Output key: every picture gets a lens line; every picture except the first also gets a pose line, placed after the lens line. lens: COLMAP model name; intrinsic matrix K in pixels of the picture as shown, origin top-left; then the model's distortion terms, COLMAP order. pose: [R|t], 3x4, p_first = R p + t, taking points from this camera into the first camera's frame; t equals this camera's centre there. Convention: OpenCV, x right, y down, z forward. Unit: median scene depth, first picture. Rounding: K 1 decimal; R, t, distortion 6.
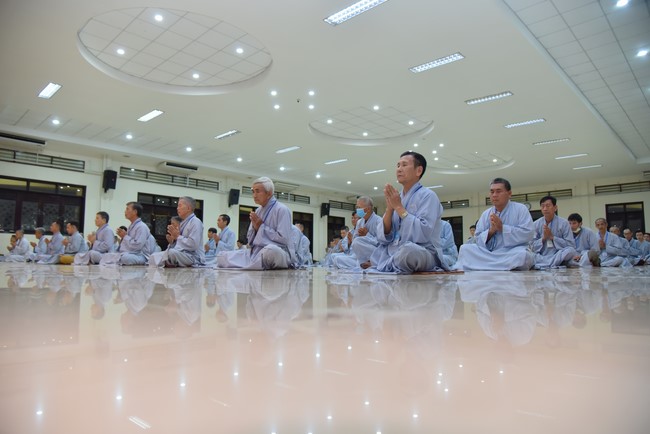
lens RADIAL K [[449.4, 0, 325.3], [0, 449.4, 216.5], [0, 0, 1]] dist [-0.082113, 0.017449]
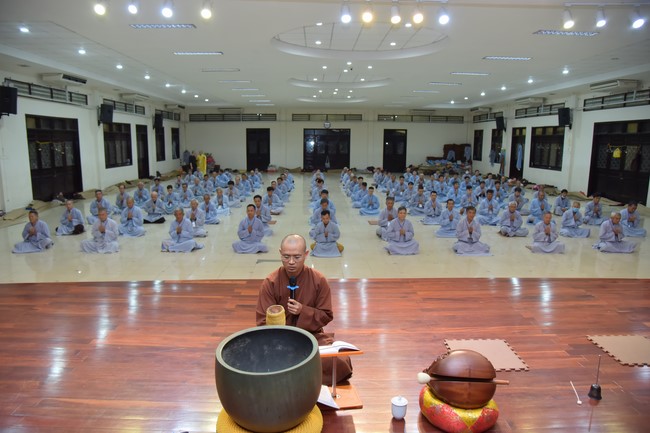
lens RADIAL K [[449.4, 0, 331.7], [0, 449.4, 220.4], [0, 0, 1]] dist [-0.082113, 0.017449]
pose [[0.694427, -0.126171, 0.708416, -0.505496], [-0.079585, 0.965000, 0.249883, -0.087696], [-0.715149, -0.229904, 0.660080, 0.108313]]
